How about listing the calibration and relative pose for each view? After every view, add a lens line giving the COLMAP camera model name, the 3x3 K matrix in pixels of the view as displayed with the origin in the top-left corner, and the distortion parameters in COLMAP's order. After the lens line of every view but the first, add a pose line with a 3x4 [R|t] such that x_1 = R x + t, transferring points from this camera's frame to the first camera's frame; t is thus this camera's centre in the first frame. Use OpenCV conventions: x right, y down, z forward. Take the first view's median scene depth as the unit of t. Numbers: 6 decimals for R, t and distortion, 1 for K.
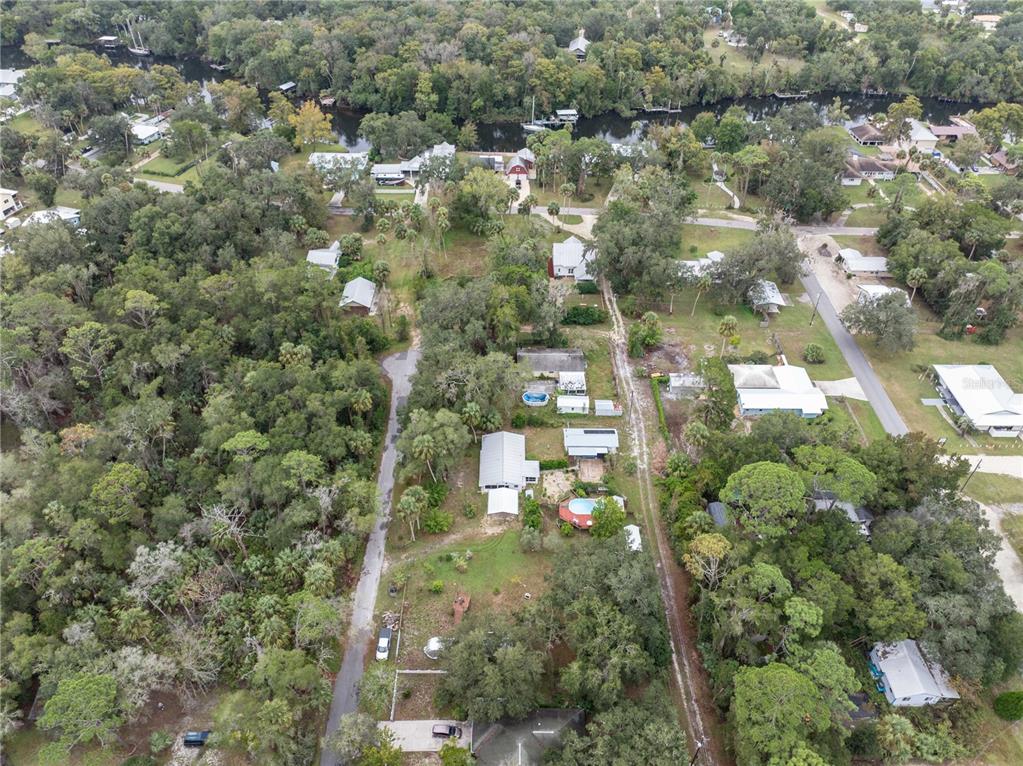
lens RADIAL K [[717.0, 0, 511.4], [0, 717.0, 381.9], [0, 0, 1]] dist [-0.051574, 0.026592]
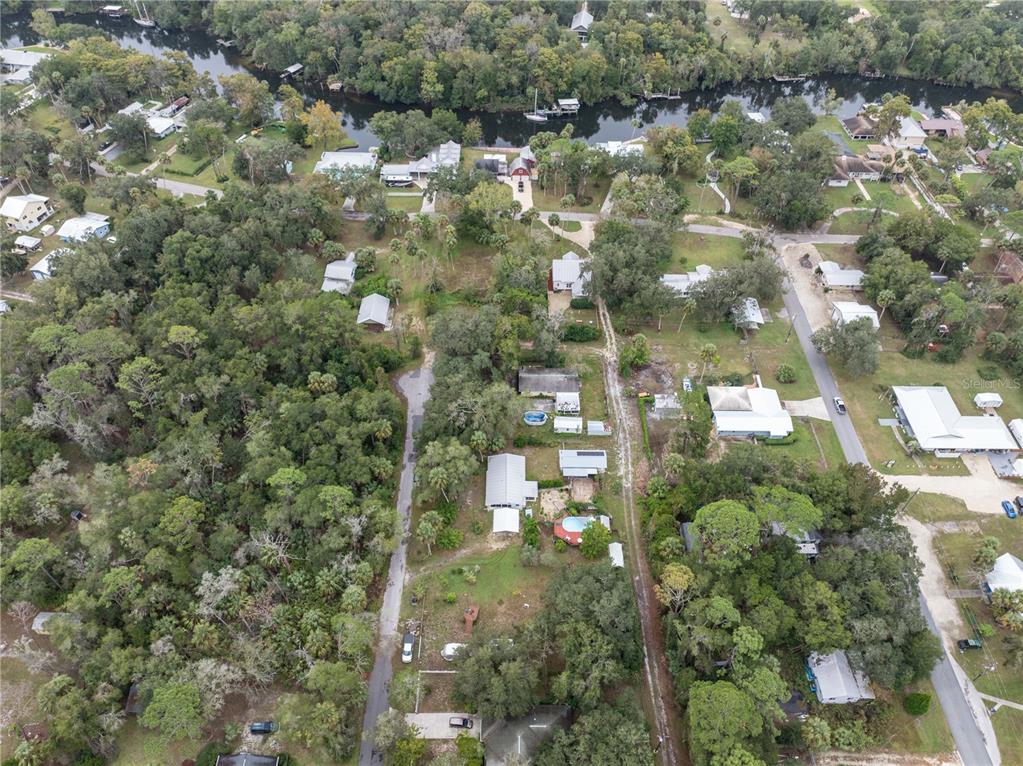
lens RADIAL K [[717.0, 0, 511.3], [0, 717.0, 381.0], [0, 0, 1]] dist [-0.051574, 0.026592]
pose [[0.999988, 0.004306, -0.002256, -0.001367], [-0.004044, 0.994403, 0.105573, -0.158416], [0.002698, -0.105562, 0.994409, -0.118967]]
